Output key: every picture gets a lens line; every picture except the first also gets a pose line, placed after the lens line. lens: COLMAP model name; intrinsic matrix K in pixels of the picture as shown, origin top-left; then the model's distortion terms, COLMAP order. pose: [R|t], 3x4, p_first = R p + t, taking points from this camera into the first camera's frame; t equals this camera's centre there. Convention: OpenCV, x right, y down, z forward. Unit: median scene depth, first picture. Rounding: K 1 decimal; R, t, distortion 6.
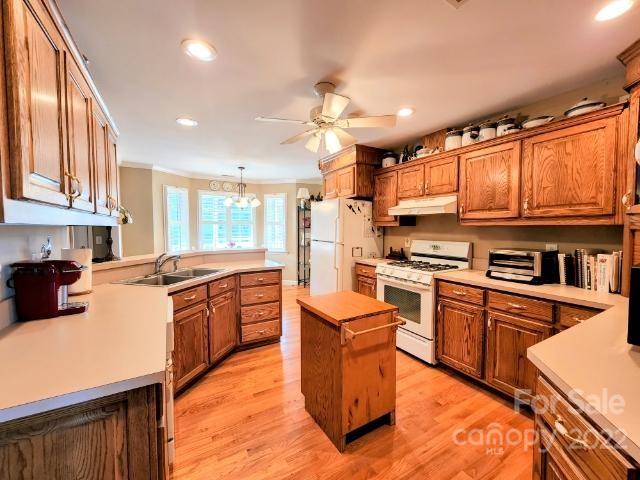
lens RADIAL K [[264.7, 0, 319.3], [0, 264.7, 237.5], [0, 0, 1]] dist [0.000897, 0.000182]
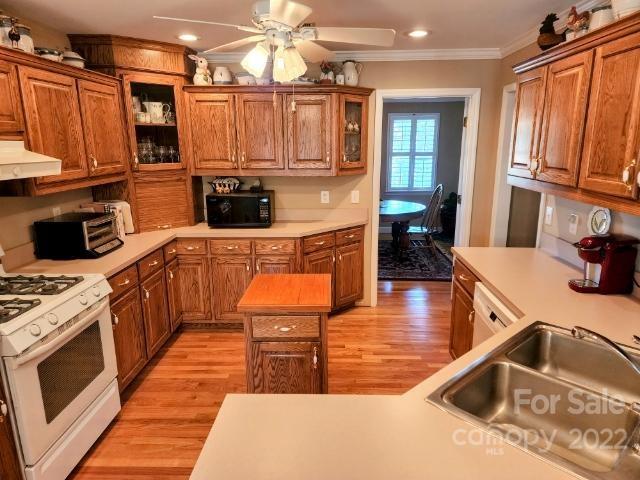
lens RADIAL K [[410.5, 0, 320.7], [0, 410.5, 241.7], [0, 0, 1]] dist [0.010737, 0.001080]
pose [[-0.846586, -0.112453, 0.520236, -0.547199], [0.028996, 0.966230, 0.256044, -0.190122], [-0.531461, 0.231848, -0.814737, 1.712003]]
